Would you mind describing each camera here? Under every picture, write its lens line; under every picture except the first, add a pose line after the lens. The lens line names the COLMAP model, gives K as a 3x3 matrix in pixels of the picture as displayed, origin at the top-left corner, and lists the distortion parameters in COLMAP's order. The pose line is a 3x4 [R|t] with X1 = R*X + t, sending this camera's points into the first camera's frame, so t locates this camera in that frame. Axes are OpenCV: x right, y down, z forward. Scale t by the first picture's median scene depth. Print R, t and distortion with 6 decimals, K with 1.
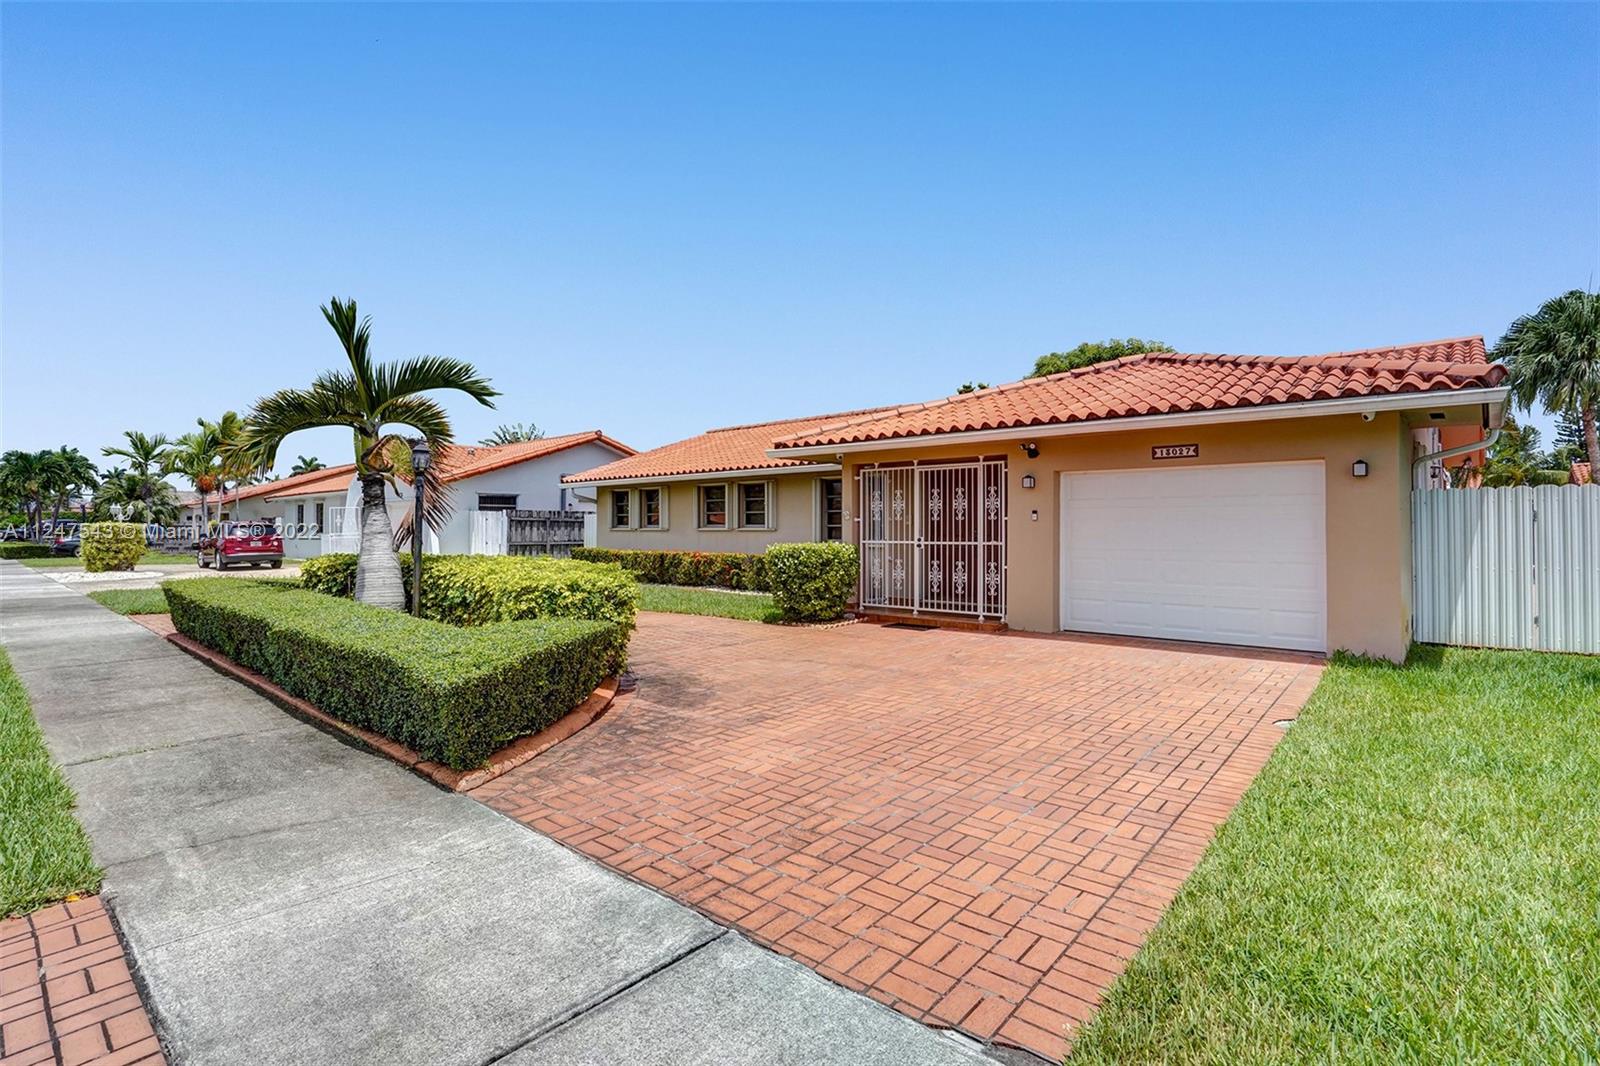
lens RADIAL K [[760.8, 0, 791.7], [0, 760.8, 522.4], [0, 0, 1]] dist [-0.042668, 0.010462]
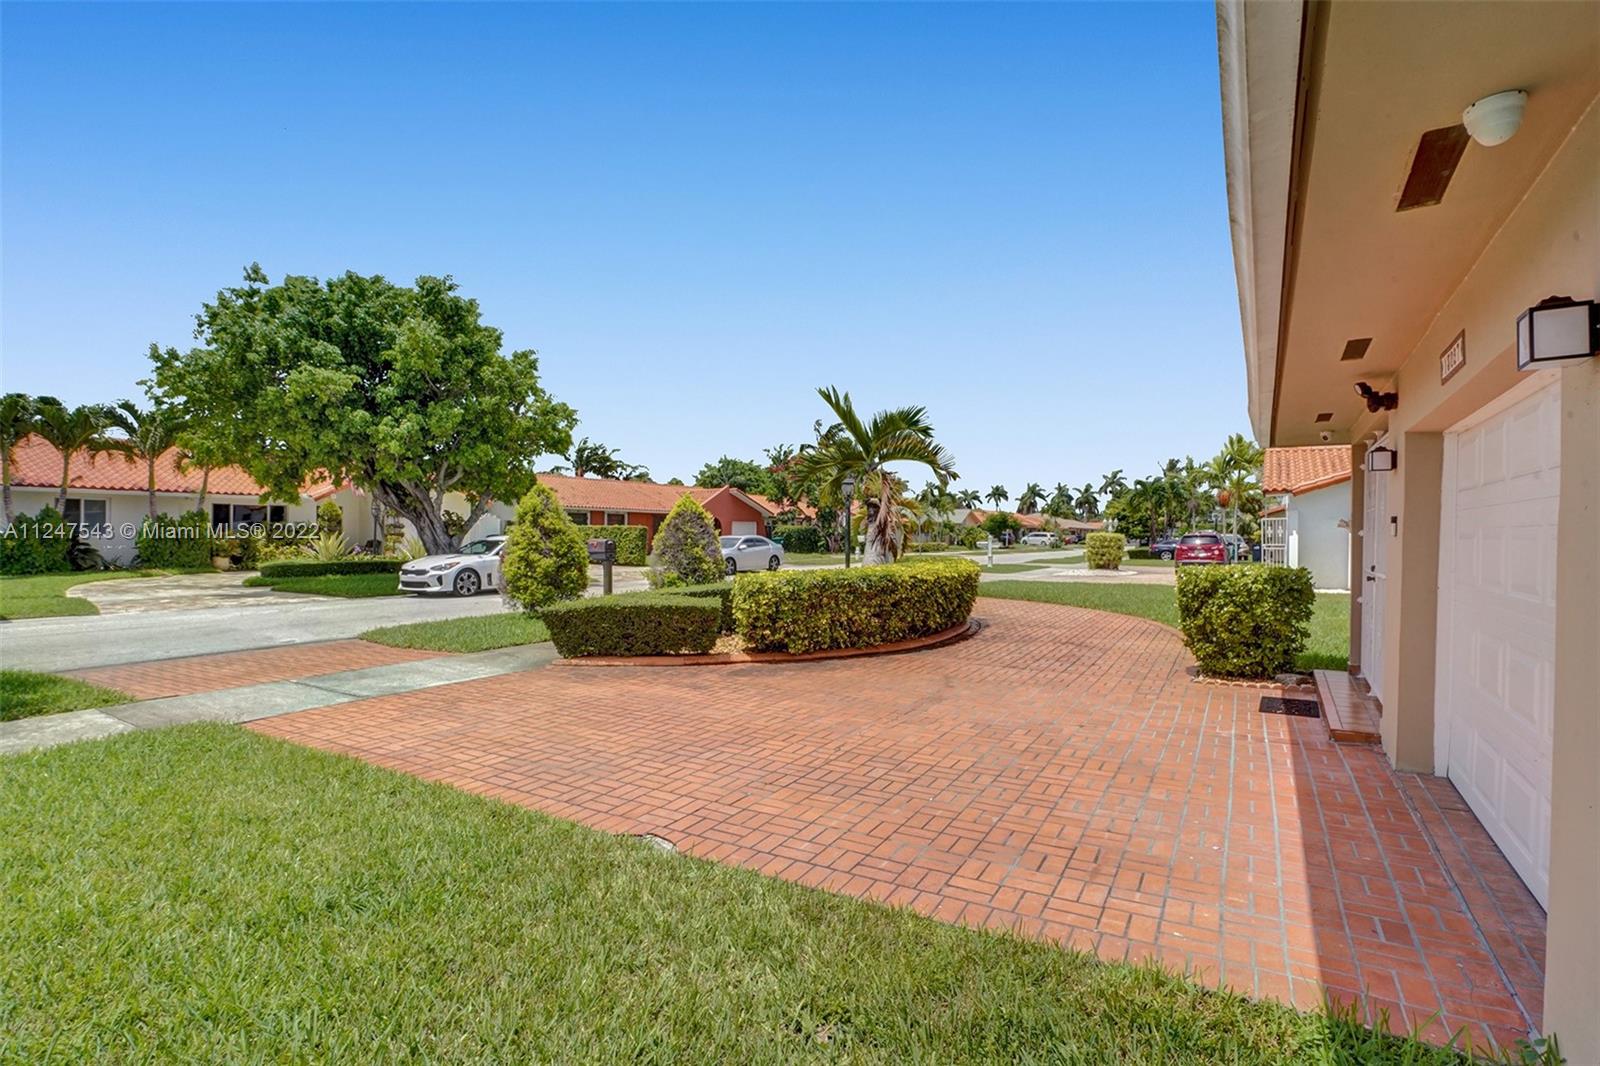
lens RADIAL K [[760.8, 0, 802.3], [0, 760.8, 536.4], [0, 0, 1]] dist [-0.042668, 0.010462]
pose [[0.172436, 0.007823, -0.984990, 0.797712], [-0.001347, 0.999969, 0.007706, -0.007109], [0.985020, -0.000002, 0.172442, 0.599421]]
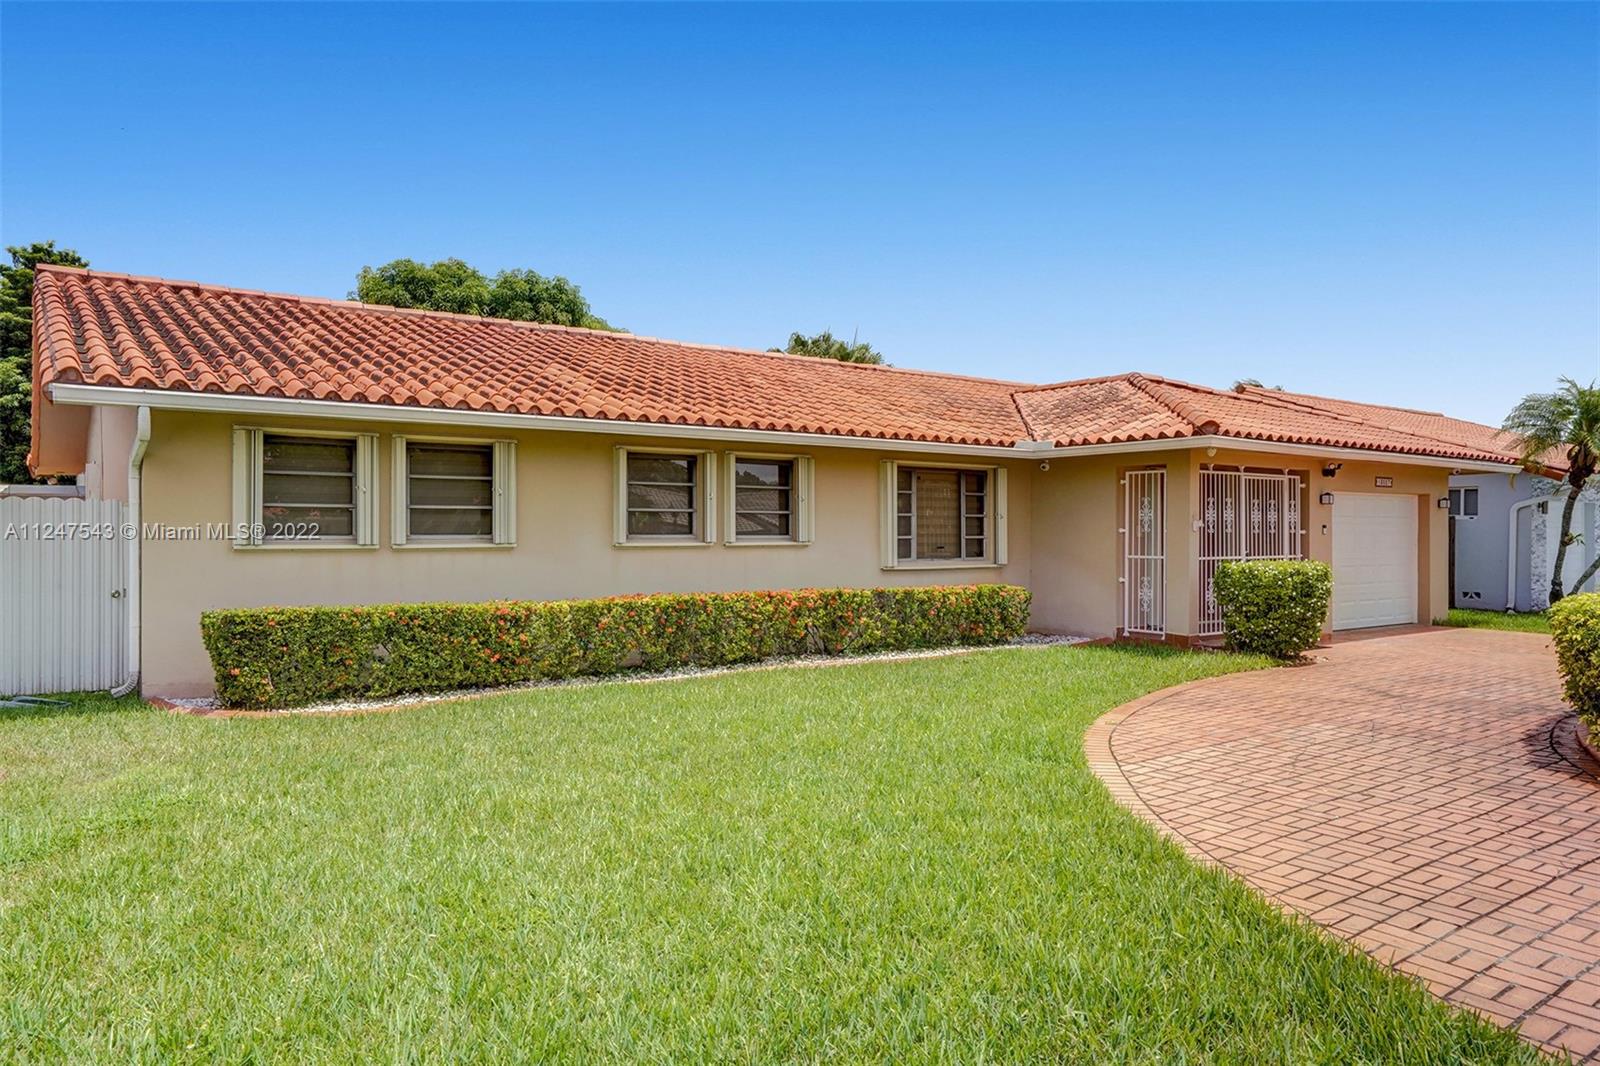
lens RADIAL K [[1078.7, 0, 797.6], [0, 1078.7, 527.9], [0, 0, 1]] dist [-0.027342, 0.018045]
pose [[0.204906, 0.002259, 0.978779, -1.498161], [-0.009224, 0.999957, -0.000377, -0.003841], [-0.978738, -0.008951, 0.204918, 1.571899]]
